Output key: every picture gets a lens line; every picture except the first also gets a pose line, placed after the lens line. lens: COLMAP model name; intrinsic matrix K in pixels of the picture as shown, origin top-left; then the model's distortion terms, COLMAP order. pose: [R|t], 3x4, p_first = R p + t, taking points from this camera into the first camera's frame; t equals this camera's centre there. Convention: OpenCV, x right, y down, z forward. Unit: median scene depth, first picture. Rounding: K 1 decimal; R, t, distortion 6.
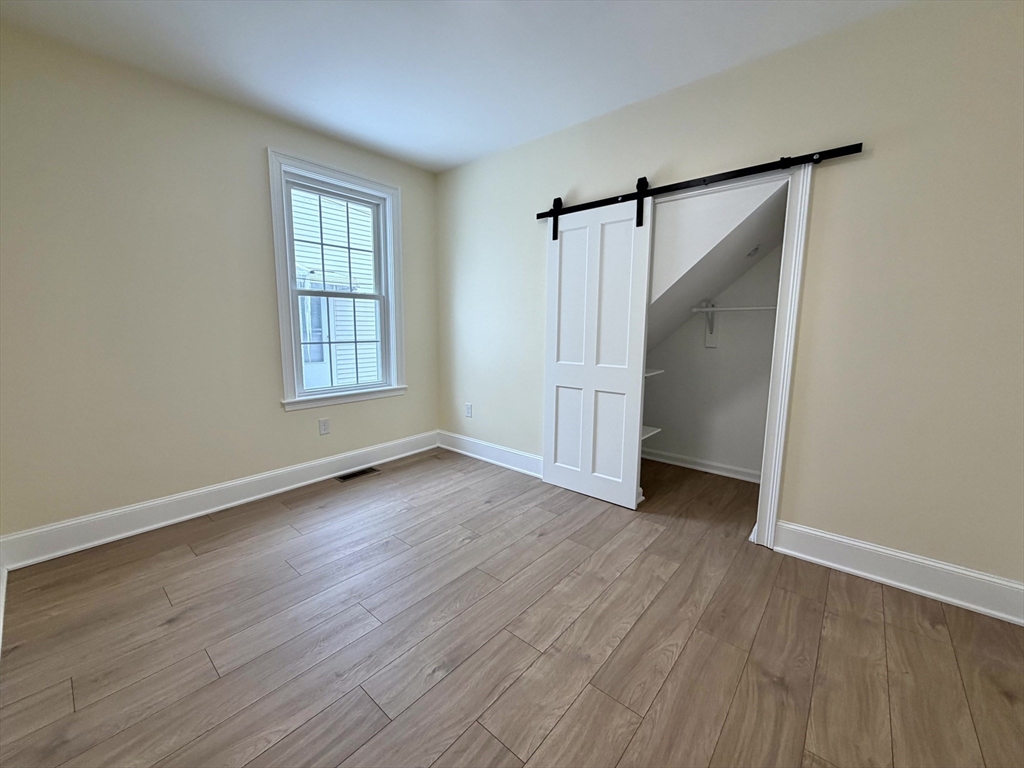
lens RADIAL K [[405.3, 0, 511.5], [0, 405.3, 381.2], [0, 0, 1]] dist [0.000902, -0.000397]
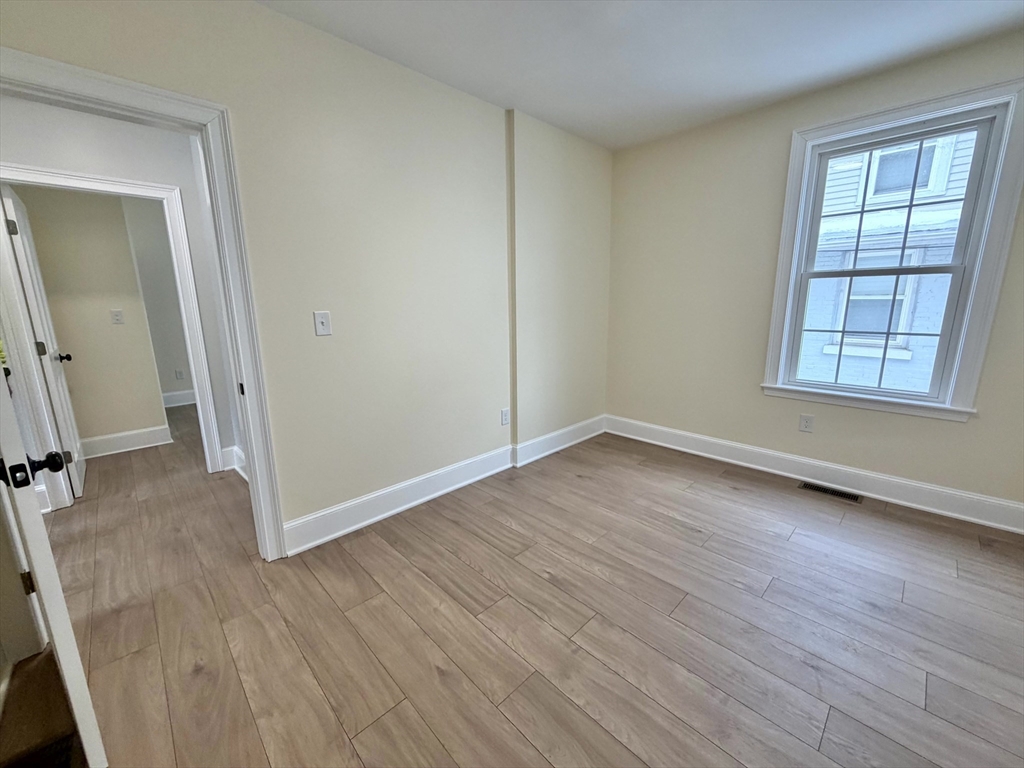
lens RADIAL K [[405.3, 0, 509.6], [0, 405.3, 381.8], [0, 0, 1]] dist [0.000902, -0.000397]
pose [[-0.087307, 0.192763, -0.977353, 0.712905], [-0.123753, 0.971401, 0.202644, -0.122928], [0.988465, 0.138642, -0.060955, 0.588383]]
